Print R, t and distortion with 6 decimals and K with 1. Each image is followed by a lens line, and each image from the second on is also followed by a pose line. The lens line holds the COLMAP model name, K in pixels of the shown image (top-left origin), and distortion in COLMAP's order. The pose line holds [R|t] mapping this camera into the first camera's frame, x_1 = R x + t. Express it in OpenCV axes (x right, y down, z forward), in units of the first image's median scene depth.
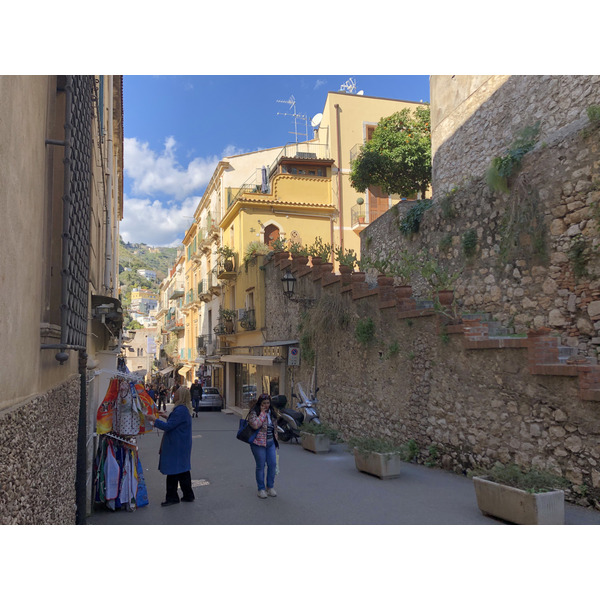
lens RADIAL K [[496.7, 0, 299.8], [0, 496.7, 300.1], [0, 0, 1]] dist [0.044119, 0.001905]
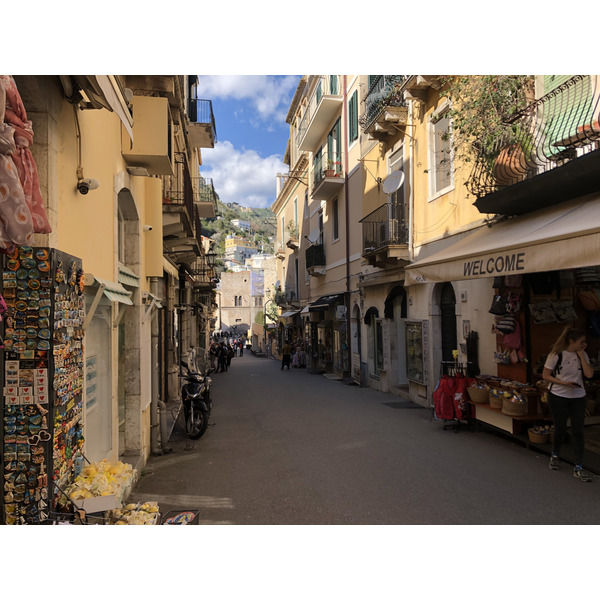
lens RADIAL K [[496.7, 0, 300.3], [0, 496.7, 299.0], [0, 0, 1]] dist [0.044119, 0.001905]
pose [[0.984159, -0.004377, -0.177232, -0.051807], [0.017883, 0.997047, 0.074680, 0.025659], [0.176382, -0.076667, 0.981332, 0.153734]]
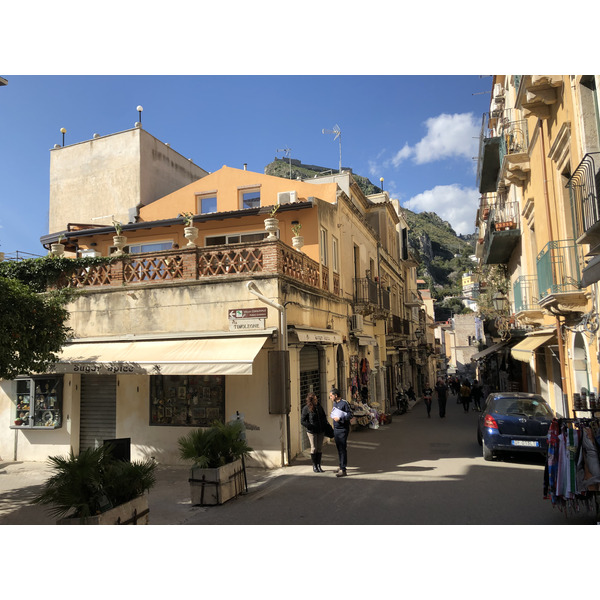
lens RADIAL K [[496.7, 0, 300.2], [0, 496.7, 299.4], [0, 0, 1]] dist [0.044119, 0.001905]
pose [[0.792051, -0.067232, -0.606741, -0.023924], [0.072463, 0.997244, -0.015909, 0.016494], [0.606139, -0.031366, 0.794740, 0.103748]]
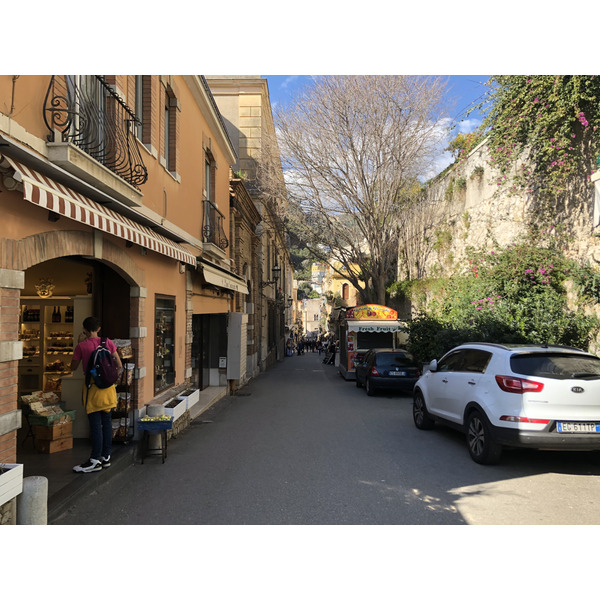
lens RADIAL K [[496.7, 0, 299.7], [0, 496.7, 301.0], [0, 0, 1]] dist [0.044119, 0.001905]
pose [[0.936719, 0.011310, -0.349898, 0.060352], [0.016482, 0.996945, 0.076349, -0.024359], [0.349693, -0.077284, 0.933671, -0.148719]]
